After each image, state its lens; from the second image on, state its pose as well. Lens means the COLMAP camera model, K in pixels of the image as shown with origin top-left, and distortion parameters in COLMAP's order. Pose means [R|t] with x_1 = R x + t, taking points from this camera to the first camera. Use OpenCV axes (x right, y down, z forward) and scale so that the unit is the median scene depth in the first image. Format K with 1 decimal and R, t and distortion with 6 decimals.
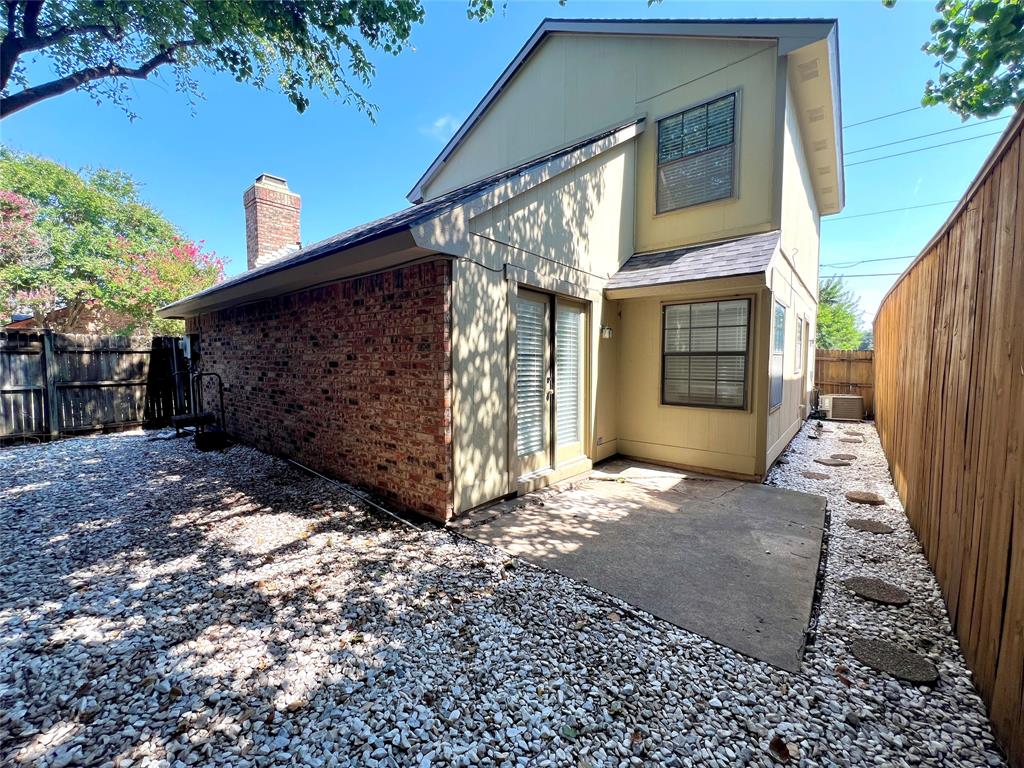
lens RADIAL K [[410.6, 0, 515.4], [0, 410.6, 389.5], [0, 0, 1]] dist [-0.005467, 0.001342]
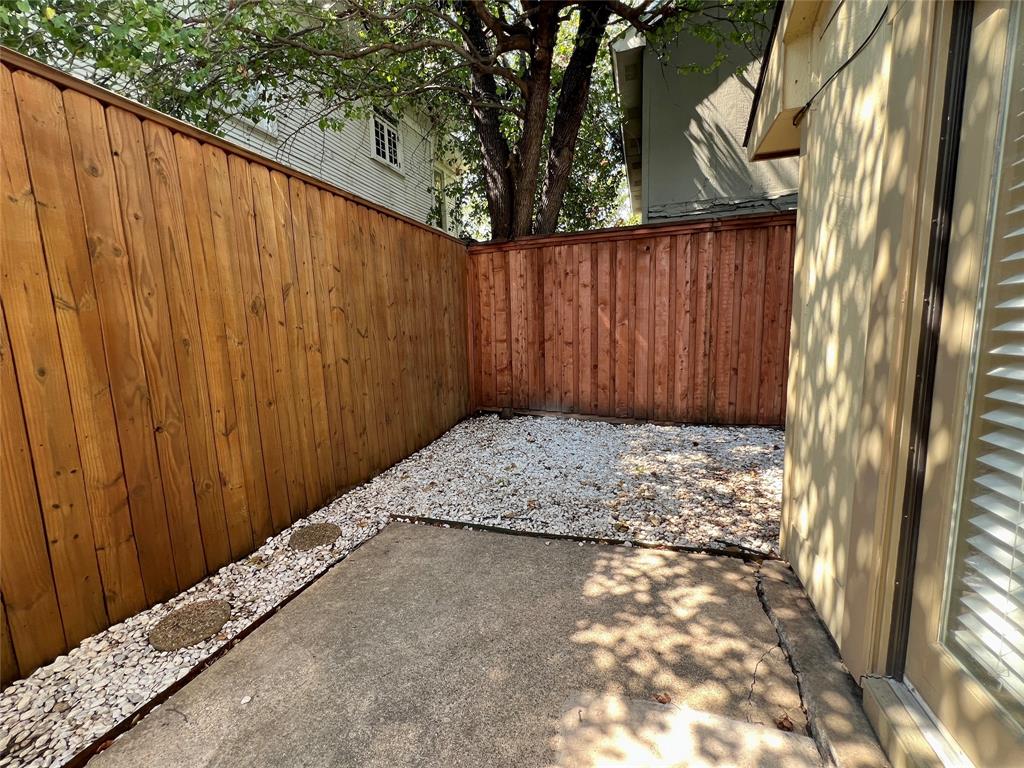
lens RADIAL K [[410.6, 0, 507.9], [0, 410.6, 384.8], [0, 0, 1]] dist [-0.005467, 0.001342]
pose [[-0.937530, 0.068605, -0.341072, 0.424582], [-0.000978, 0.979841, 0.199778, -0.066704], [0.347902, 0.187632, -0.918563, 1.361381]]
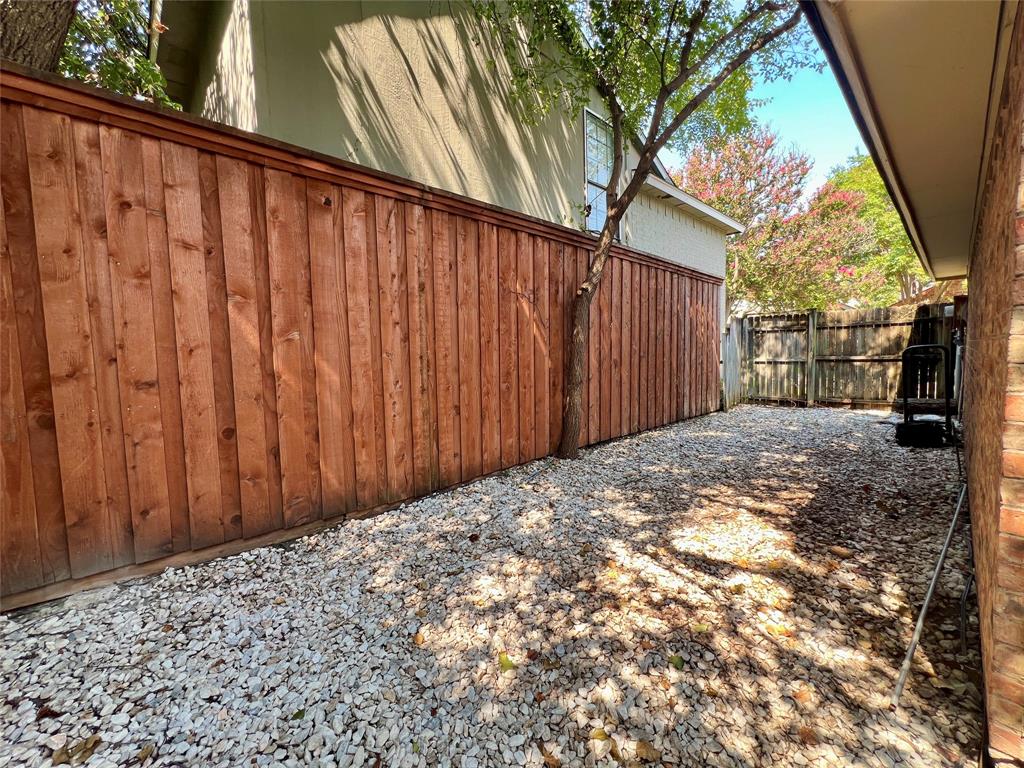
lens RADIAL K [[410.6, 0, 507.4], [0, 410.6, 381.8], [0, 0, 1]] dist [-0.005467, 0.001342]
pose [[-0.142315, 0.075725, -0.986921, 0.194550], [-0.051883, 0.995128, 0.083836, 0.005248], [0.988461, 0.063136, -0.137693, 0.615282]]
